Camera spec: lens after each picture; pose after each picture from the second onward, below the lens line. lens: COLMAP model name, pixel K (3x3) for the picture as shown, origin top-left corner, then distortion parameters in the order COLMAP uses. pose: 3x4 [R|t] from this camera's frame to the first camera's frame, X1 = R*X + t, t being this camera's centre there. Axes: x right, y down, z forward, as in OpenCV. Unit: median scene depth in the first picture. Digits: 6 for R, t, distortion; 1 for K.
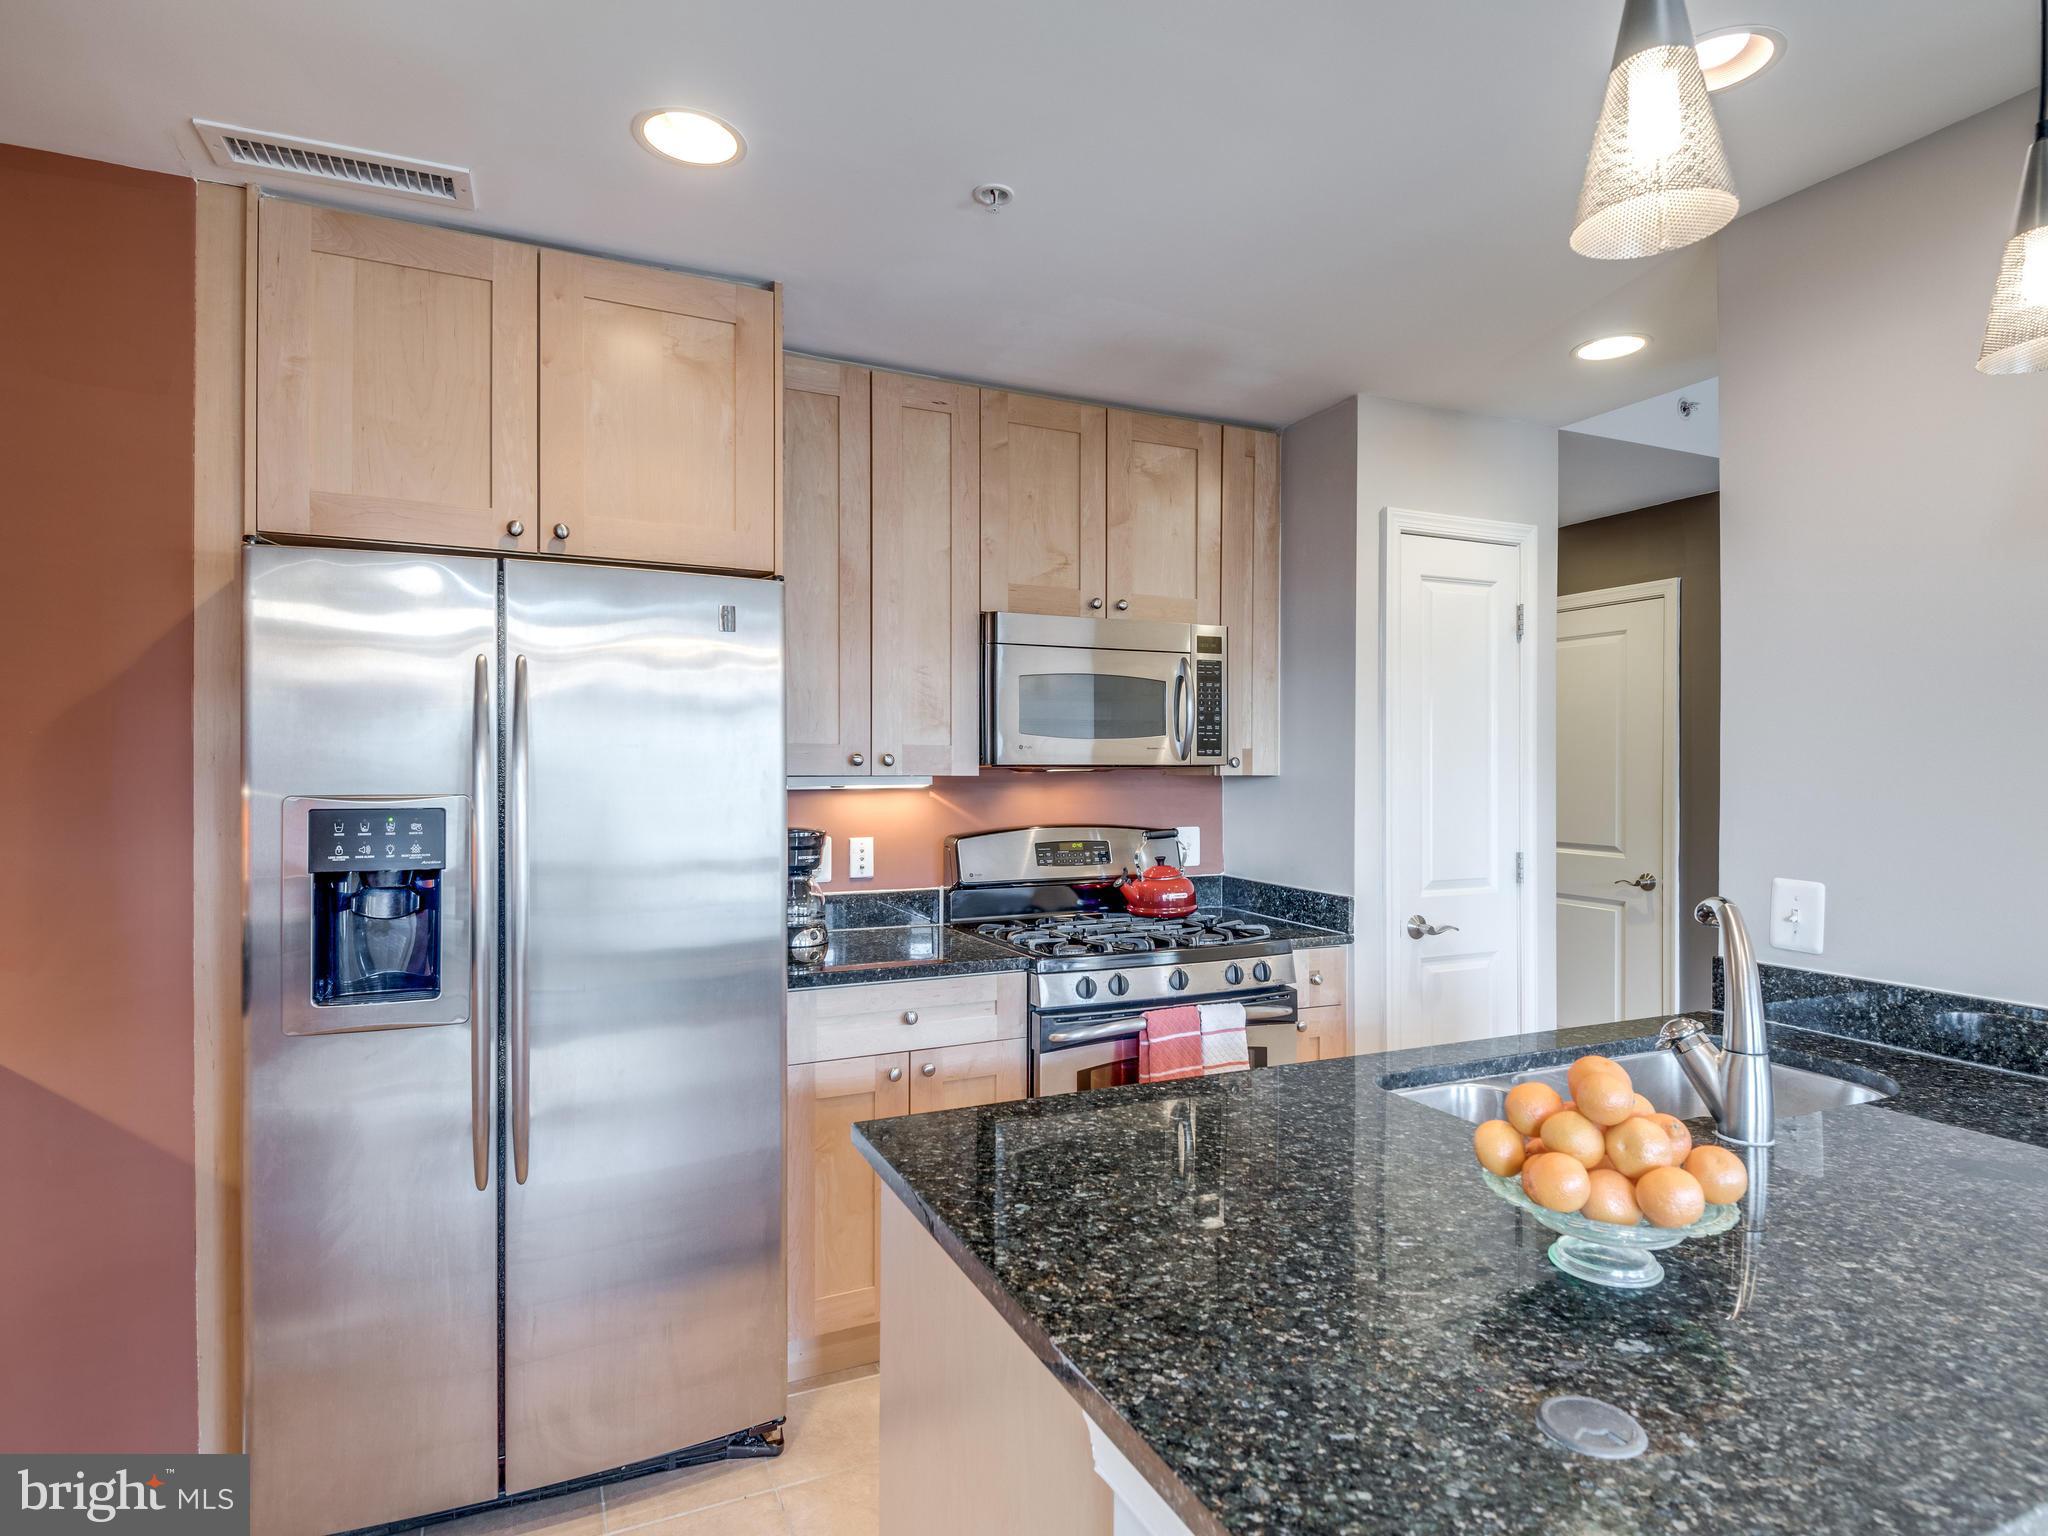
lens RADIAL K [[1095.8, 0, 1032.5], [0, 1095.8, 762.2], [0, 0, 1]] dist [0.040214, -0.035586]
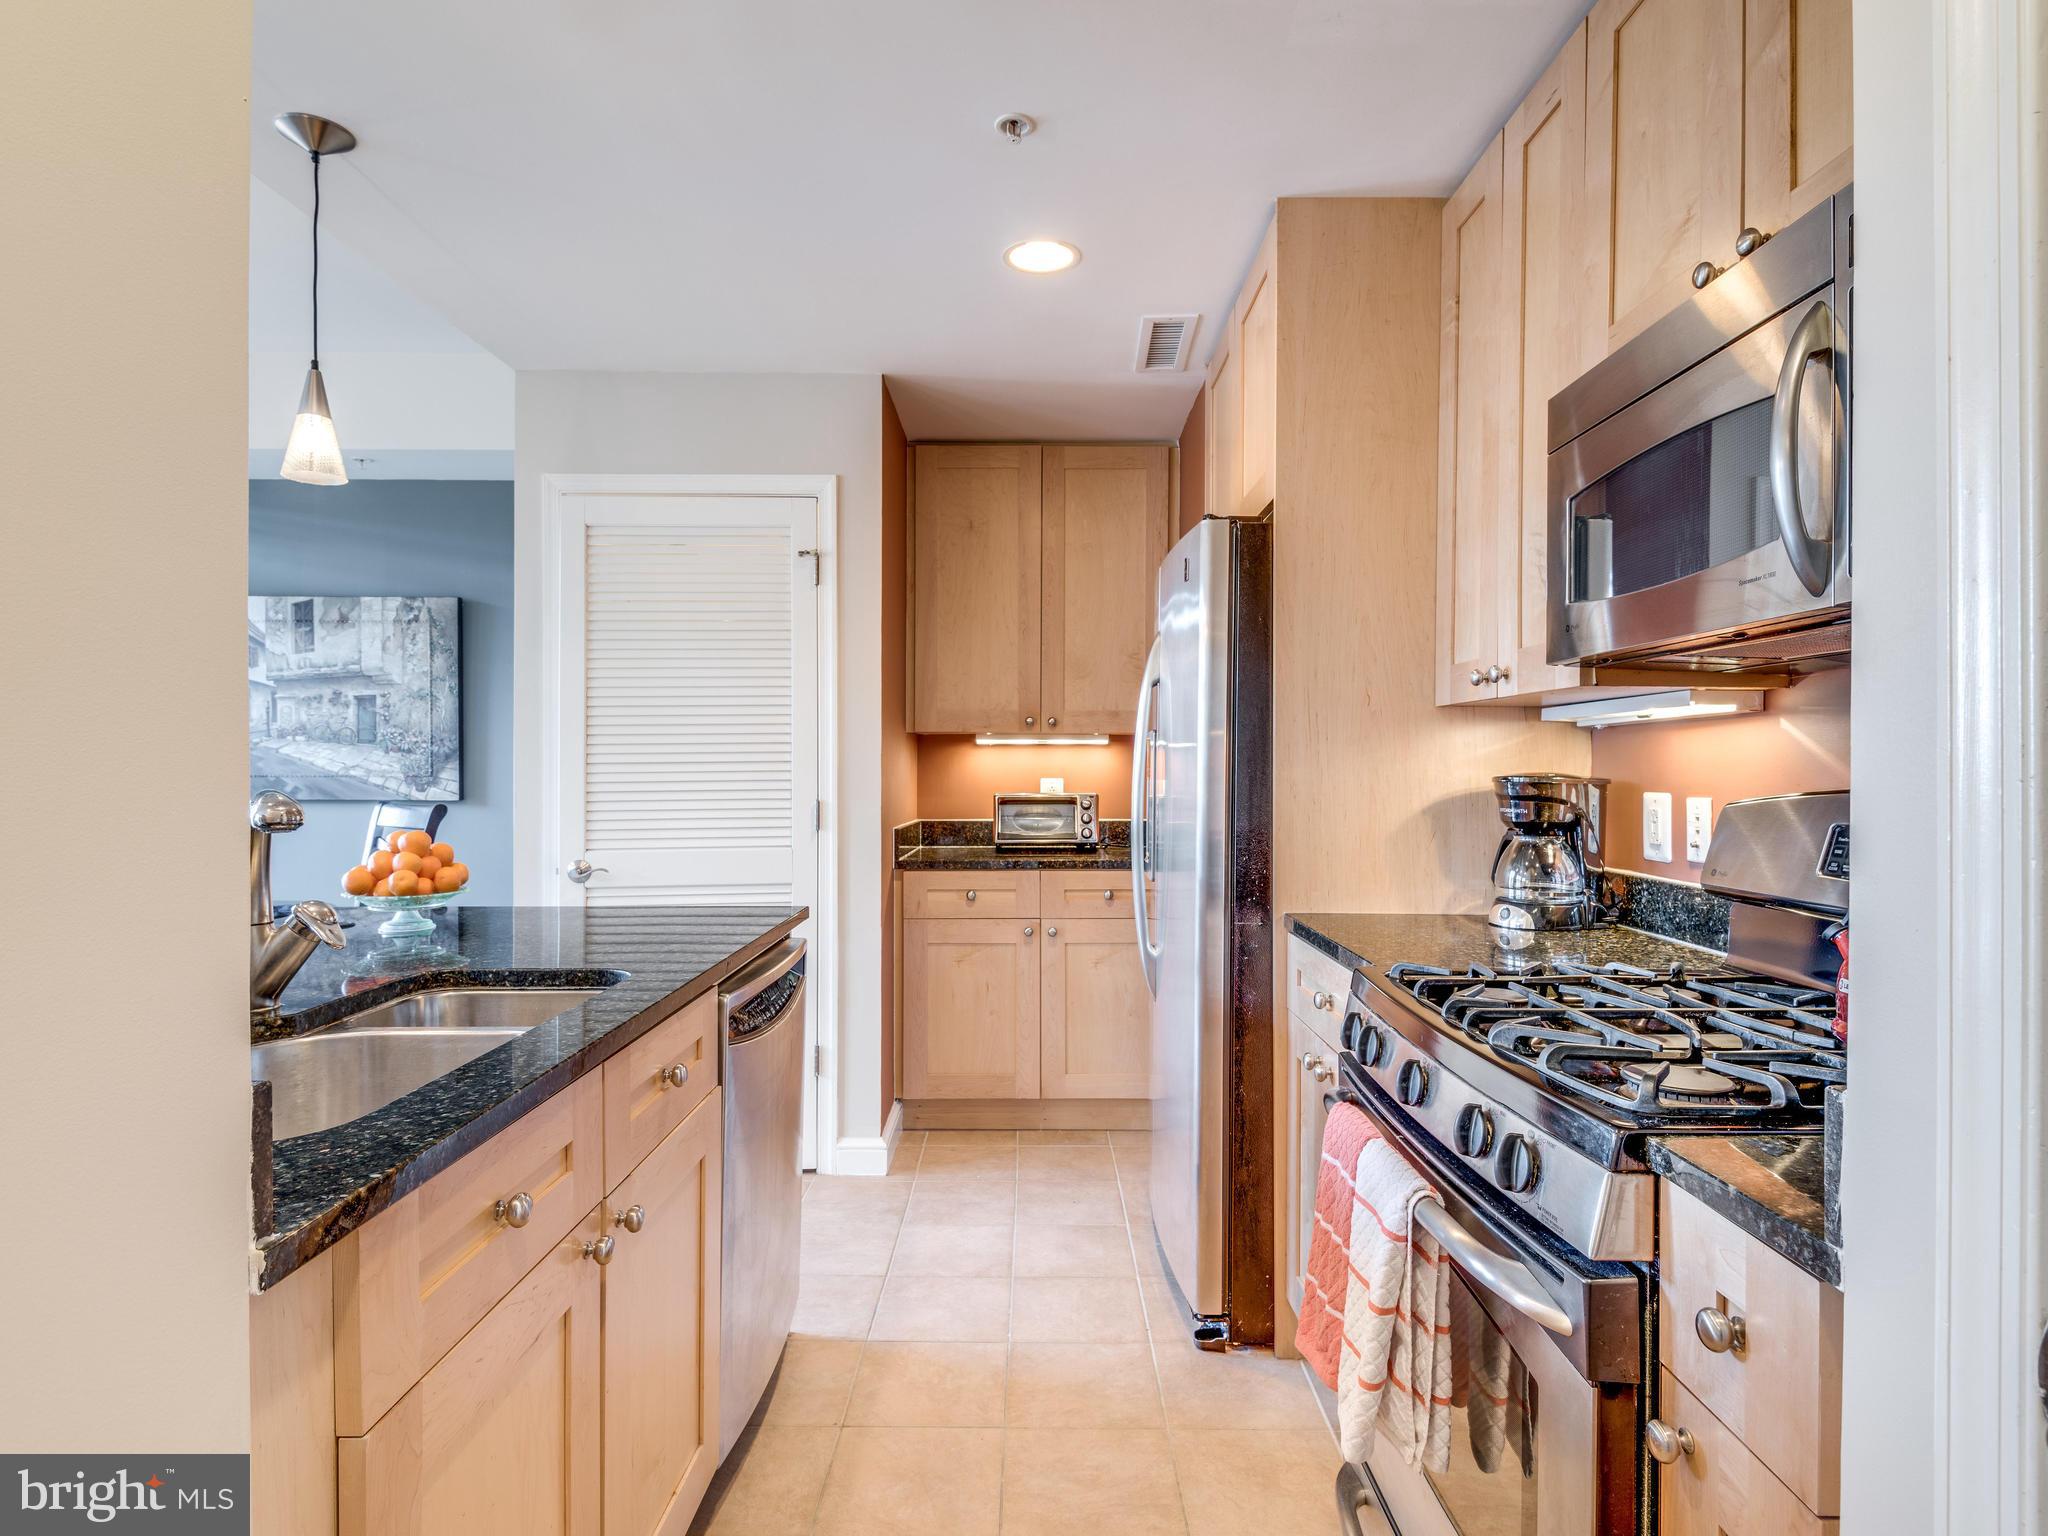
lens RADIAL K [[1095.8, 0, 1032.5], [0, 1095.8, 762.2], [0, 0, 1]] dist [0.040214, -0.035586]
pose [[-0.426497, -0.009338, -0.904441, 0.588647], [-0.000266, 0.999948, -0.010199, 0.057858], [0.904489, -0.004109, -0.426477, 0.970045]]
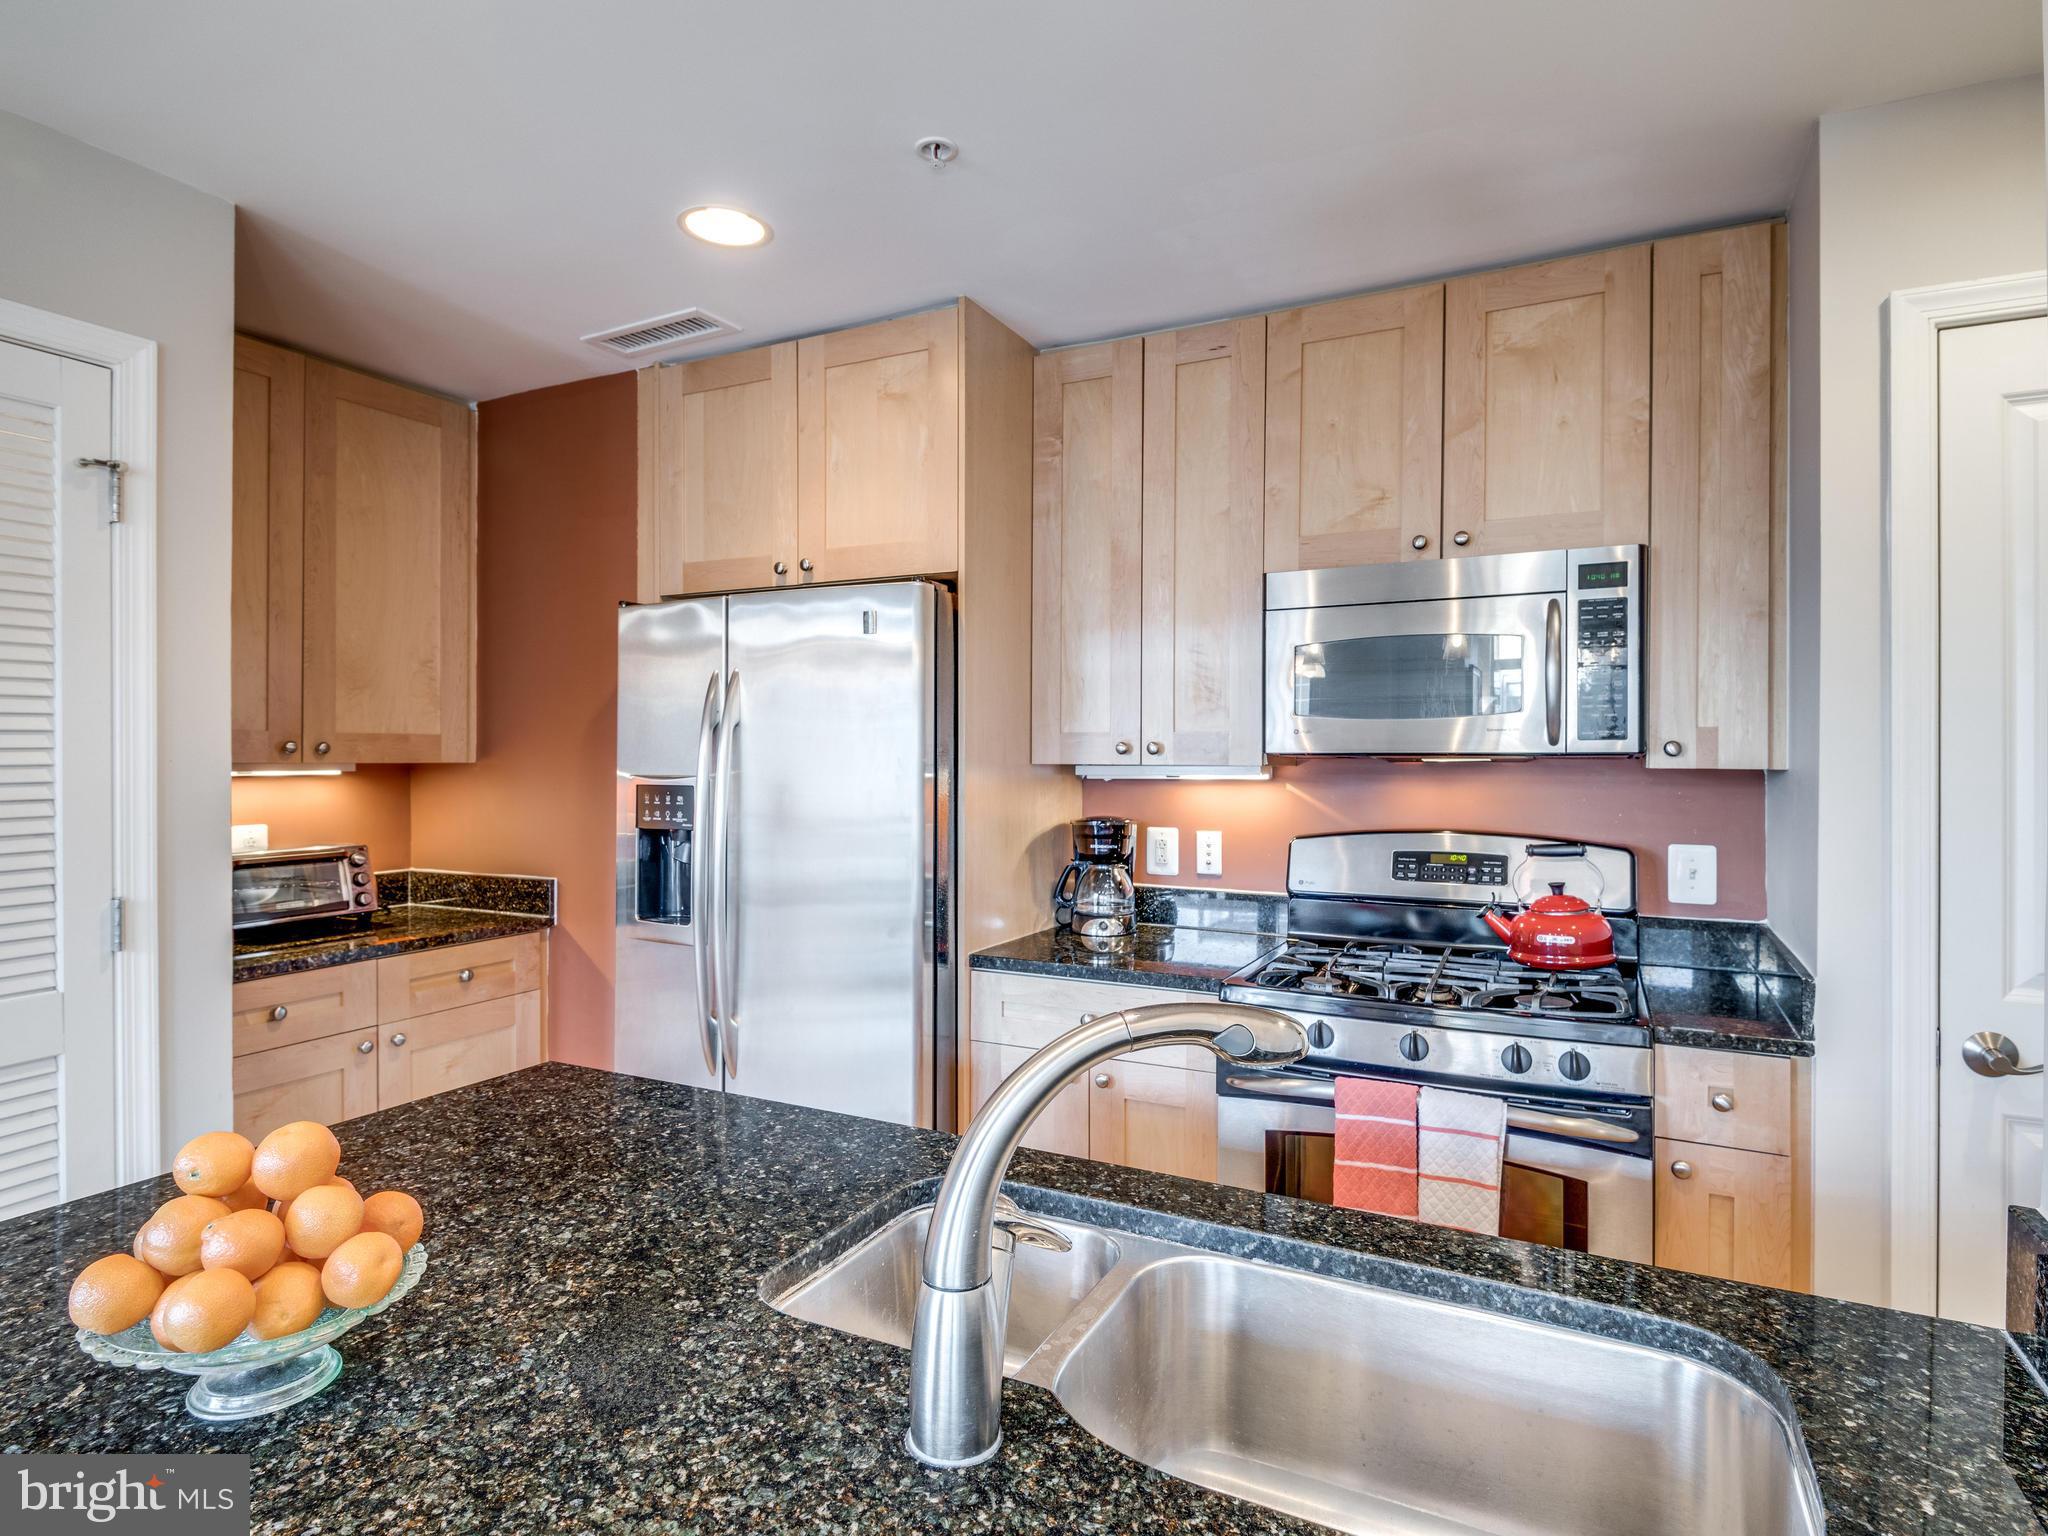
lens RADIAL K [[1088.4, 0, 1039.2], [0, 1088.4, 754.0], [0, 0, 1]] dist [0.025426, -0.024604]
pose [[0.623581, -0.001921, -0.781756, 0.501980], [0.002844, 0.999996, -0.000188, 0.002487], [0.781753, -0.002106, 0.623584, 0.323233]]
